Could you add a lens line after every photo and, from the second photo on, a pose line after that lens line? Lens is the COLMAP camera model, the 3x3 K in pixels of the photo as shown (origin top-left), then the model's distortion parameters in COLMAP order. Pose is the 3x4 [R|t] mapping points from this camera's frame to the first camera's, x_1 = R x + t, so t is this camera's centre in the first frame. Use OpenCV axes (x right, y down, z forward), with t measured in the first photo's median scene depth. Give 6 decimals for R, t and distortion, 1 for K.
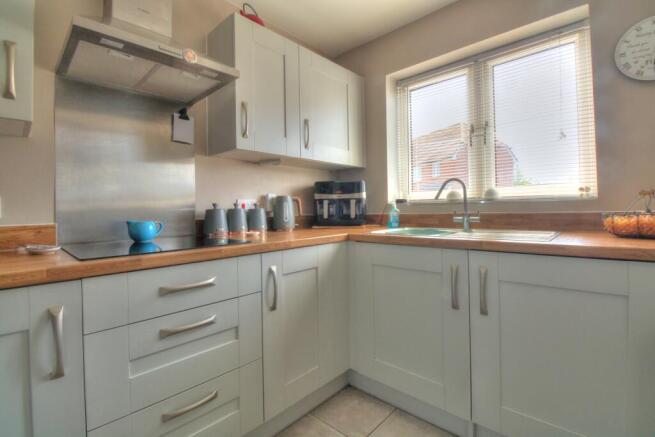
lens RADIAL K [[300.4, 0, 326.5], [0, 300.4, 205.6], [0, 0, 1]] dist [0.000698, -0.013033]
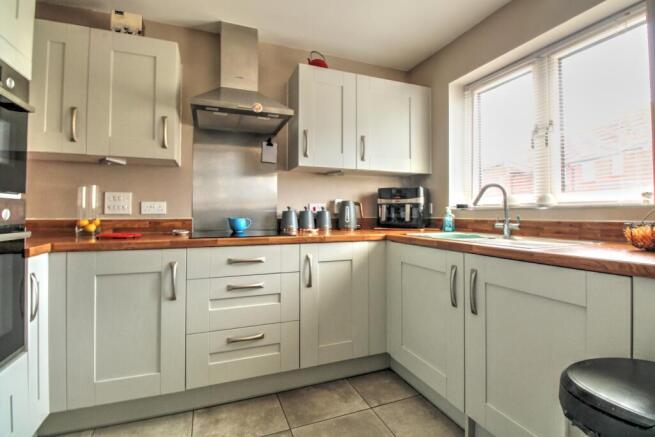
lens RADIAL K [[300.4, 0, 326.5], [0, 300.4, 205.6], [0, 0, 1]] dist [0.000698, -0.013033]
pose [[0.901315, 0.009503, -0.433060, 0.359740], [-0.013416, 0.999892, -0.005980, -0.006258], [0.432957, 0.011200, 0.901345, -0.135764]]
